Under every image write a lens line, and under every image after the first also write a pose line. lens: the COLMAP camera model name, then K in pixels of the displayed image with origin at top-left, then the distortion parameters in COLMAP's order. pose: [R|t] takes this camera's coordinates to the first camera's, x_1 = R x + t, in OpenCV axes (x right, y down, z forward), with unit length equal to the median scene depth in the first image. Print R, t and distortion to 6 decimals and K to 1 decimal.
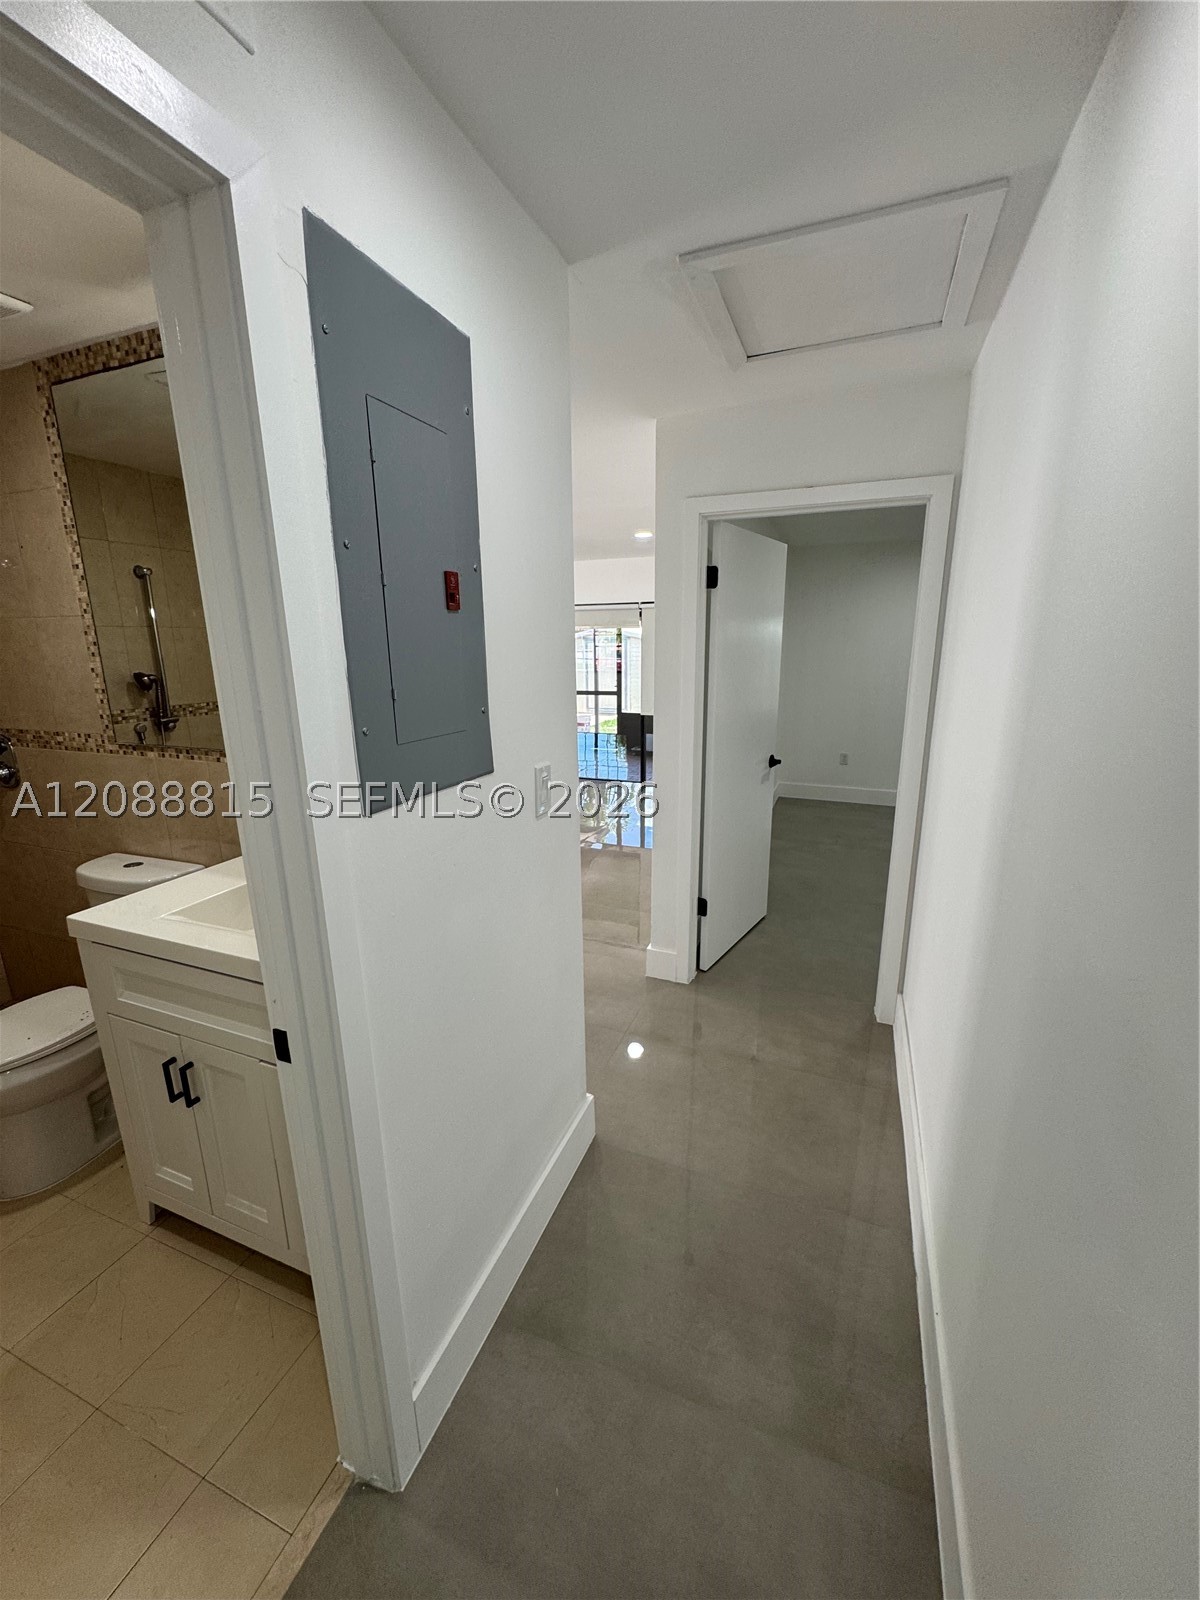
lens RADIAL K [[640.3, 0, 600.0], [0, 640.3, 800.0], [0, 0, 1]] dist [-0.001894, -0.000679]
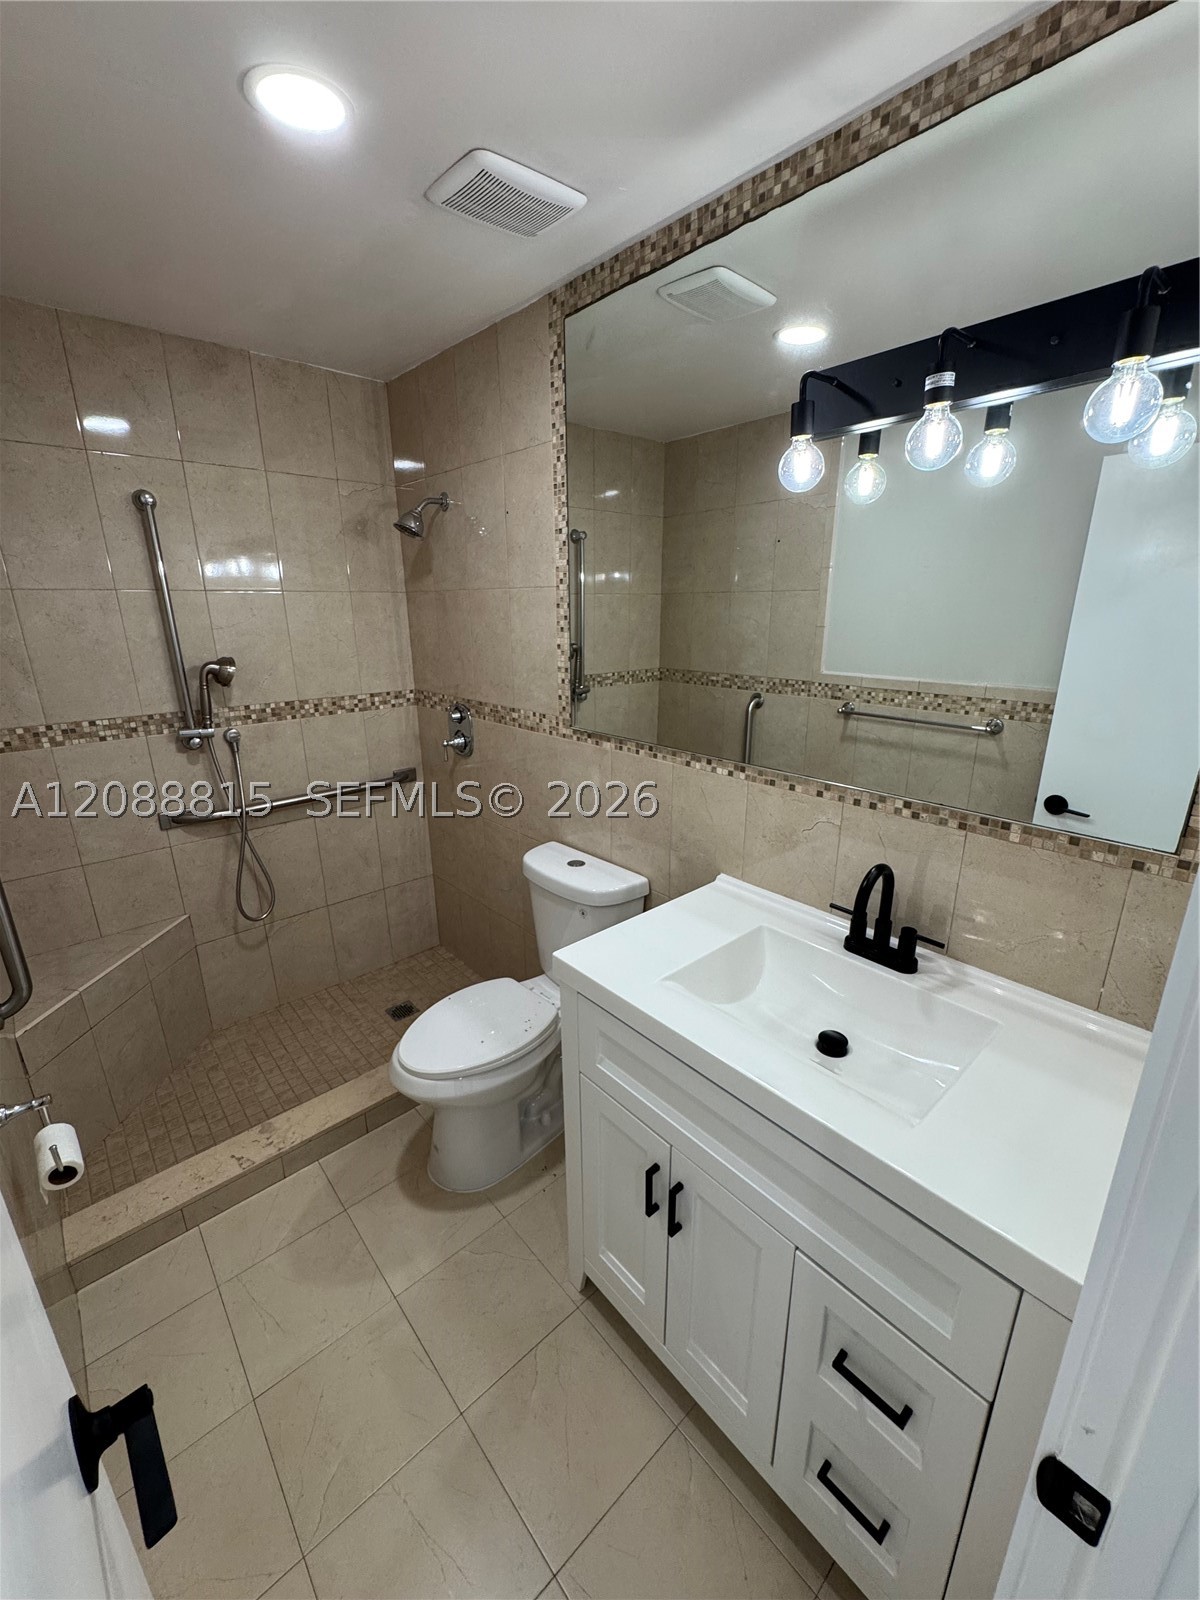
lens RADIAL K [[640.3, 0, 600.0], [0, 640.3, 800.0], [0, 0, 1]] dist [-0.001894, -0.000679]
pose [[0.892922, 0.134503, -0.429649, -0.335815], [-0.107792, 0.990443, 0.086041, -0.074774], [0.437116, -0.030515, 0.898887, 0.205496]]
